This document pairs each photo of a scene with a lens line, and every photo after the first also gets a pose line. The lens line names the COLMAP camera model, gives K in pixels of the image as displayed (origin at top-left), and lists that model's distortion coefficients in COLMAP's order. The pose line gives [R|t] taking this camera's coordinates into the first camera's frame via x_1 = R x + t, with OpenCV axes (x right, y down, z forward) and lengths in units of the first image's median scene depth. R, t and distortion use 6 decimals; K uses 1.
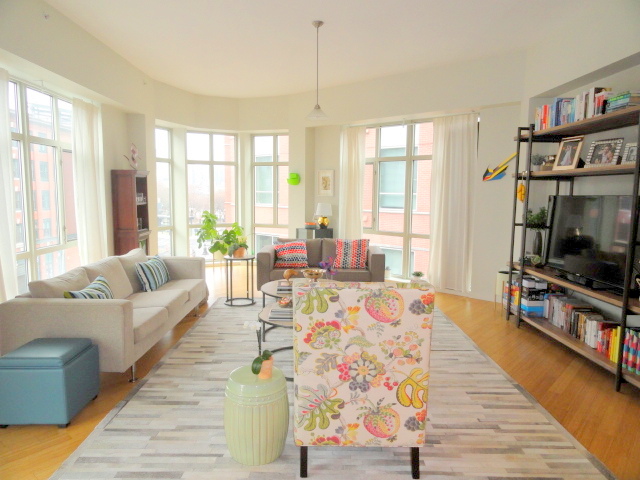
lens RADIAL K [[445.8, 0, 320.0], [0, 445.8, 240.0], [0, 0, 1]] dist [0.000465, 0.004666]
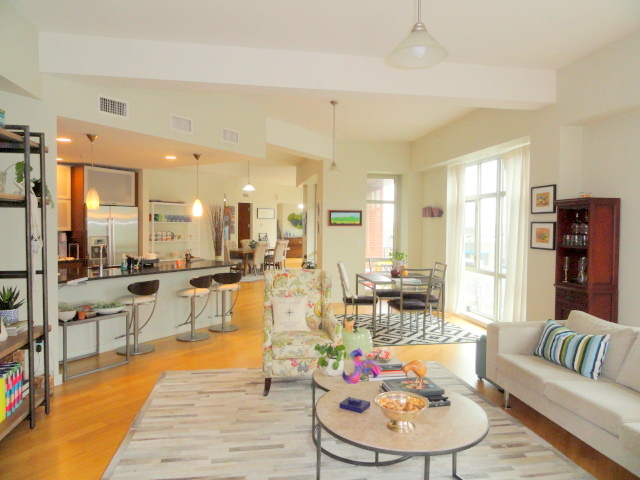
lens RADIAL K [[443.5, 0, 320.0], [0, 443.5, 240.0], [0, 0, 1]] dist [-0.005220, 0.000119]
pose [[-0.988830, -0.017289, -0.148043, 0.128683], [-0.038091, 0.989580, 0.138851, -0.145146], [0.144099, 0.142939, -0.979185, 1.282924]]
